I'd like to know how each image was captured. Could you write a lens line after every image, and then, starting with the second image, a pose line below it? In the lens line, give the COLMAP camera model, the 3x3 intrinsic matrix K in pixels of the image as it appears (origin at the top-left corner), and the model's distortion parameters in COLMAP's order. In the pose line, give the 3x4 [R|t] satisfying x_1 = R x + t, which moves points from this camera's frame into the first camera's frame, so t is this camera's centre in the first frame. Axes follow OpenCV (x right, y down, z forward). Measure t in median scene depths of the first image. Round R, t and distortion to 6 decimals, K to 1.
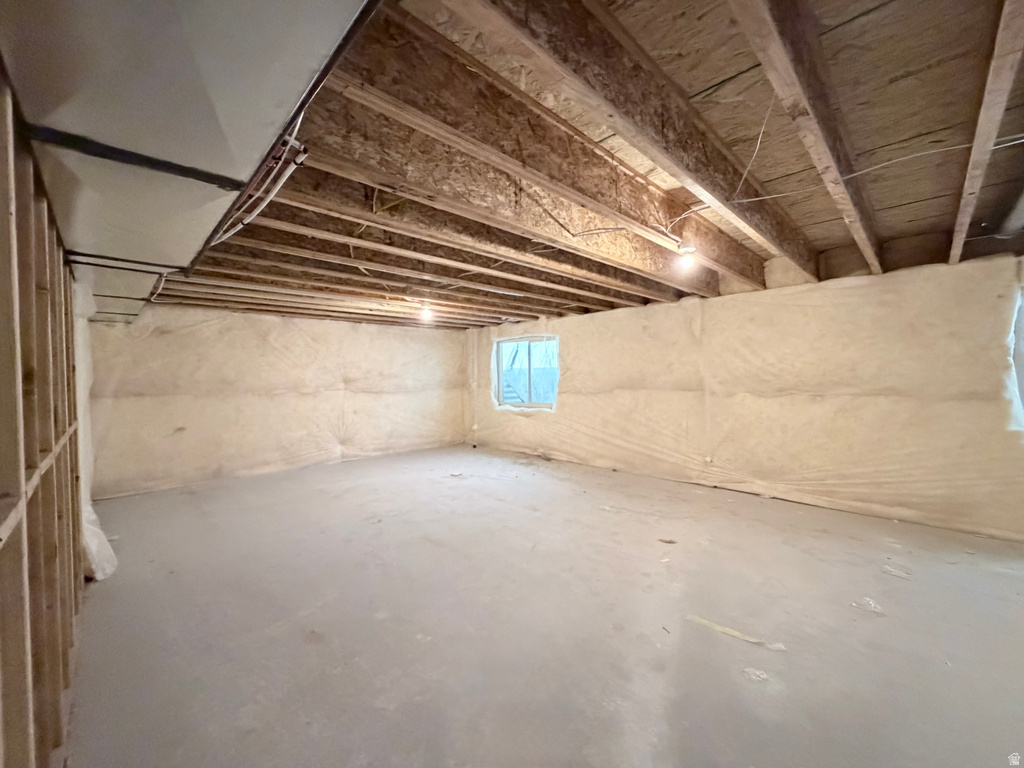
lens RADIAL K [[406.8, 0, 508.7], [0, 406.8, 382.6], [0, 0, 1]] dist [-0.001869, 0.000031]
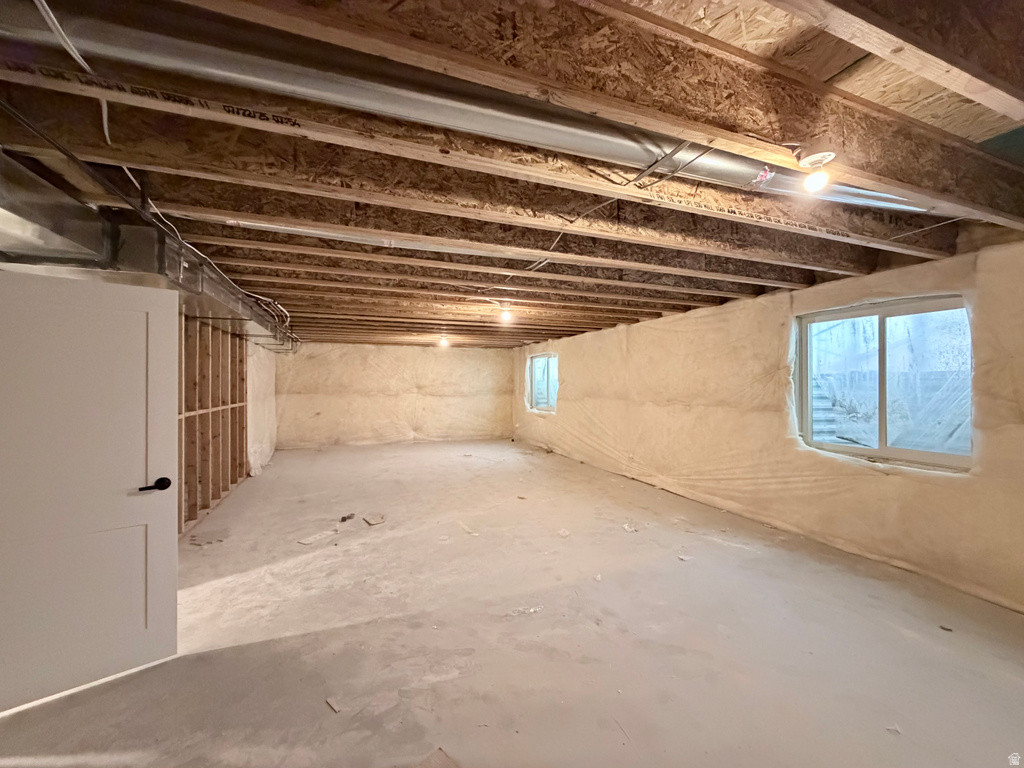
lens RADIAL K [[406.8, 0, 512.8], [0, 406.8, 383.7], [0, 0, 1]] dist [-0.001869, 0.000031]
pose [[0.920410, 0.012999, -0.390738, 0.573582], [-0.019352, 0.999737, -0.012326, -0.005767], [0.390475, 0.018906, 0.920419, -0.241505]]
